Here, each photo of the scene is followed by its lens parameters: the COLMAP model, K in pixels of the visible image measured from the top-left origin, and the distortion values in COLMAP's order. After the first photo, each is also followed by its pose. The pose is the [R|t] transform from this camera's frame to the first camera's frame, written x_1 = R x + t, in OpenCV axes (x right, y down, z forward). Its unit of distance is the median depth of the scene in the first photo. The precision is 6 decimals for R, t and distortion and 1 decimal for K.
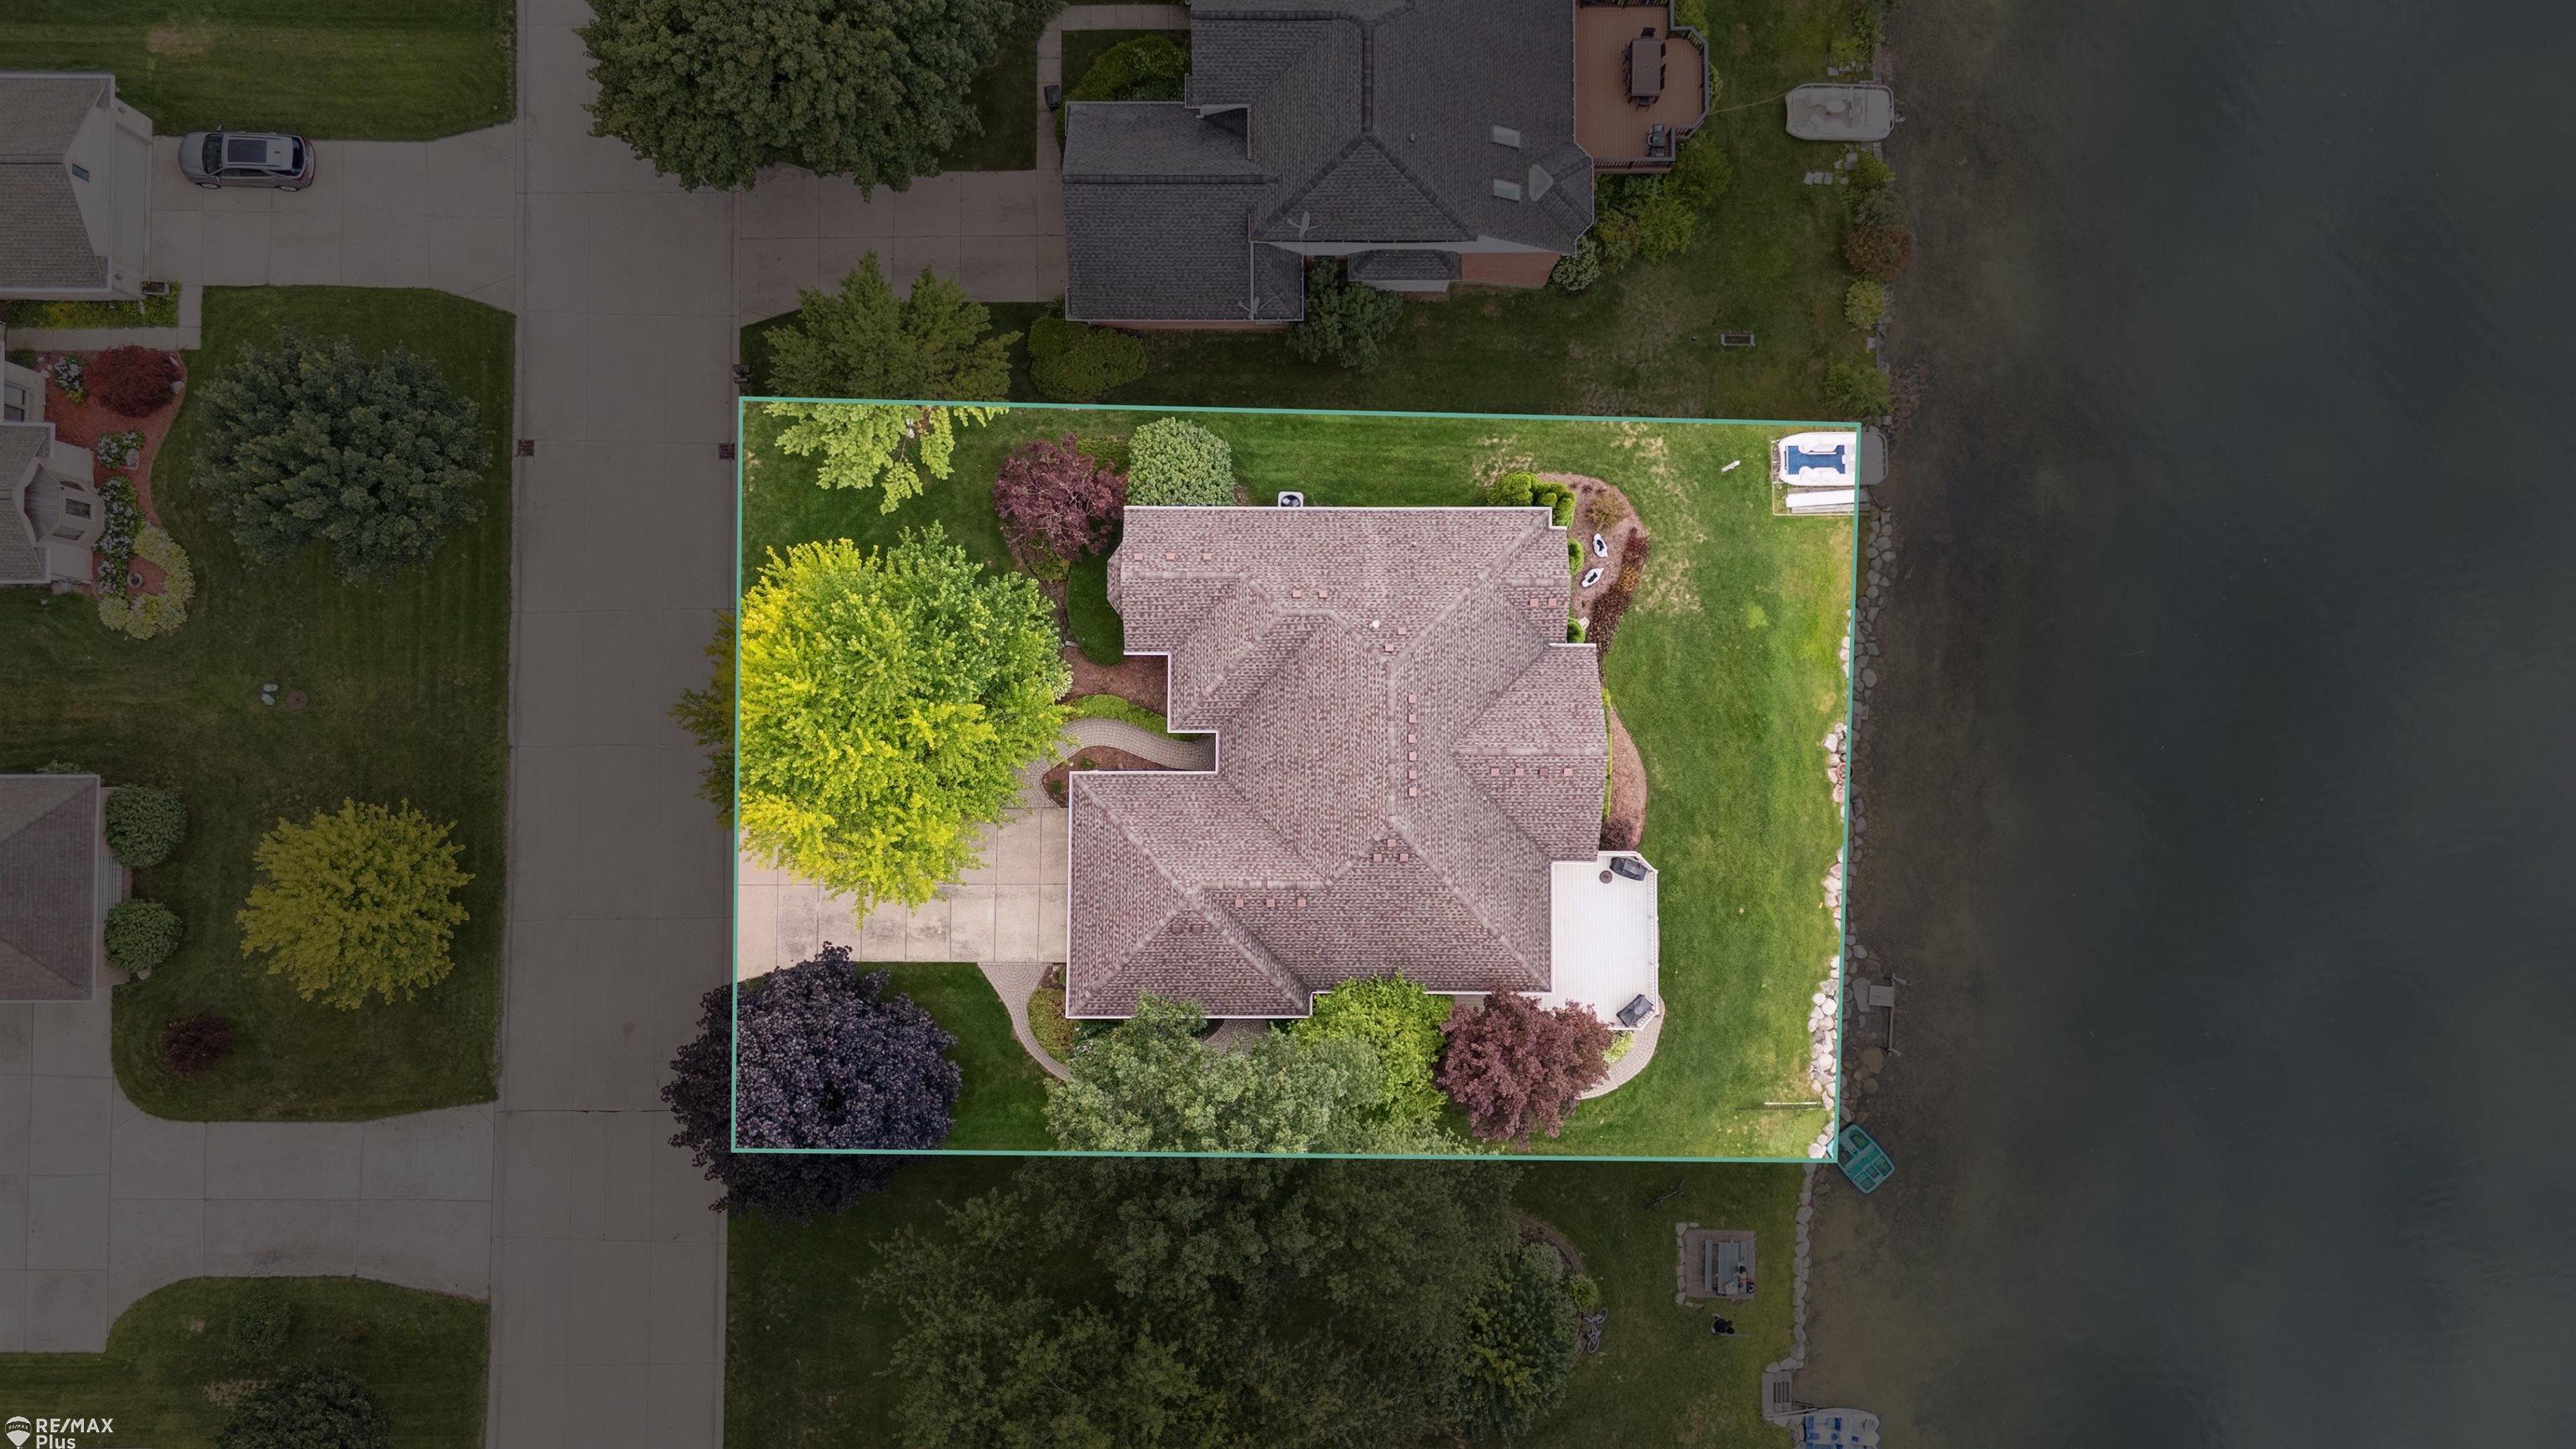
lens RADIAL K [[1901.9, 0, 1289.2], [0, 1901.9, 688.0], [0, 0, 1]] dist [0.092361, -0.115276]
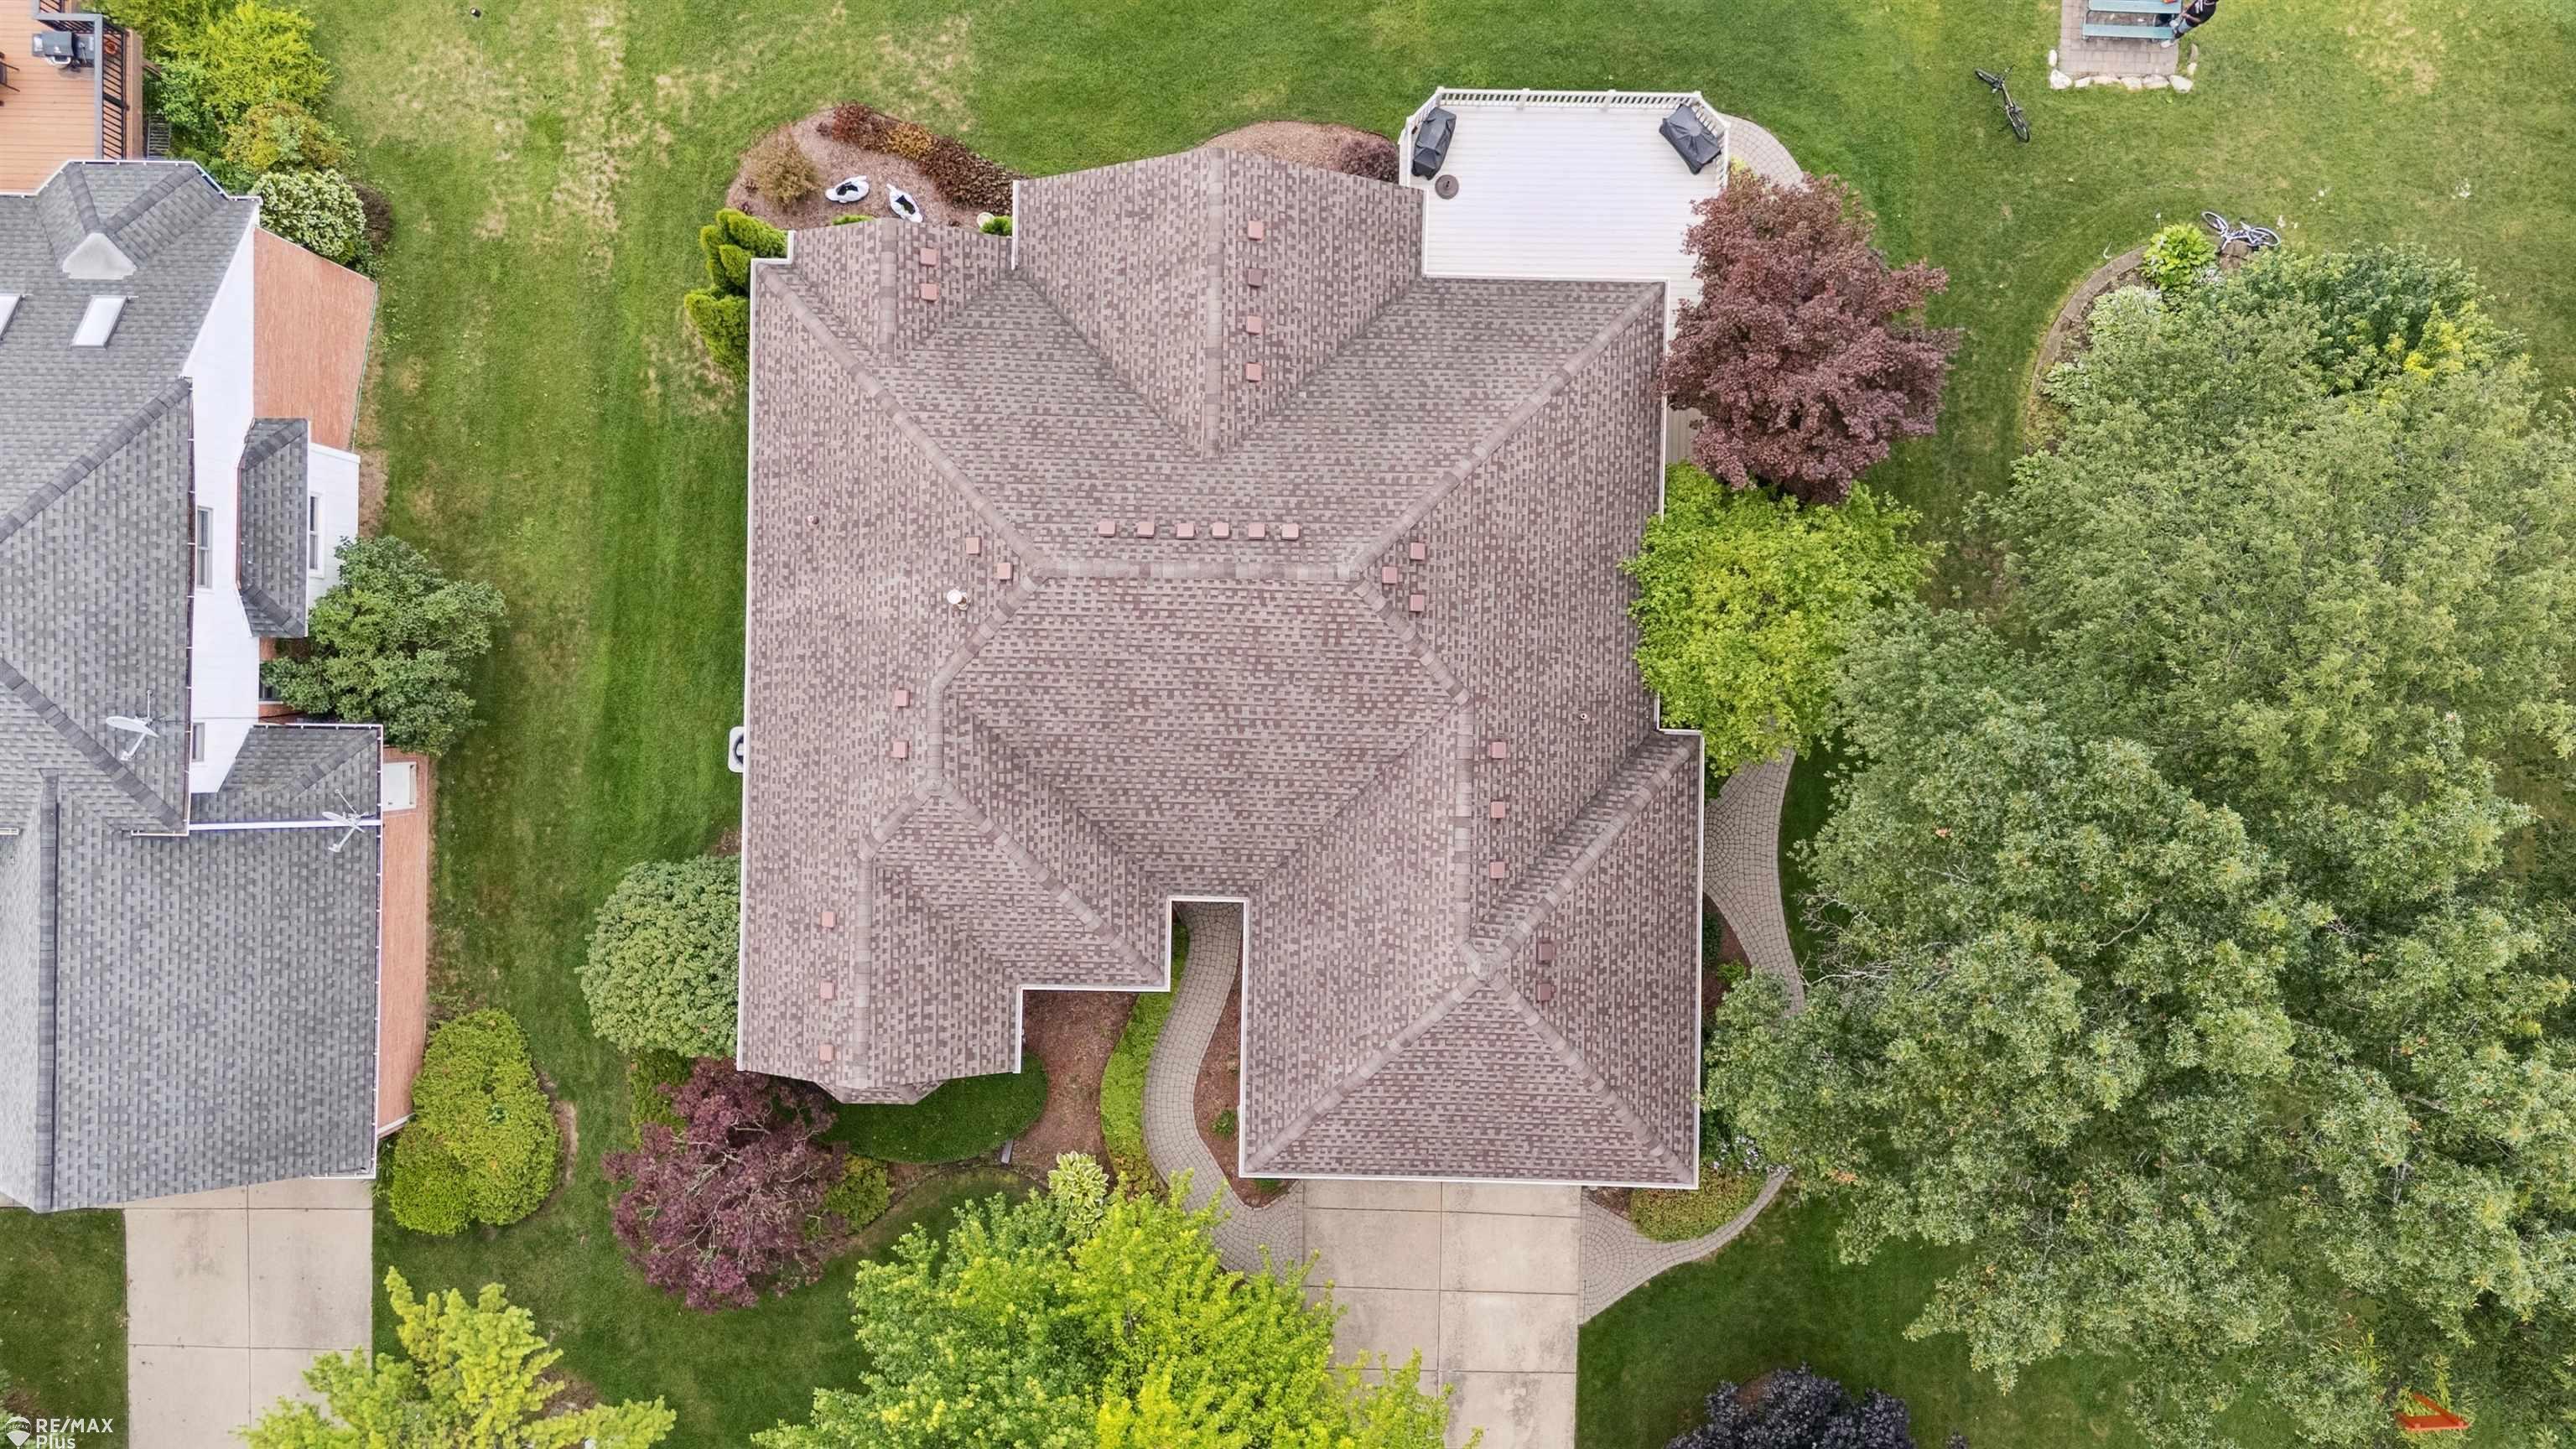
lens RADIAL K [[1901.9, 0, 1289.2], [0, 1901.9, 688.0], [0, 0, 1]] dist [0.092361, -0.115276]
pose [[0.016064, -0.999870, -0.001397, 0.022444], [0.997577, 0.015932, 0.067725, 0.019442], [-0.067694, -0.002482, 0.997703, 0.466063]]
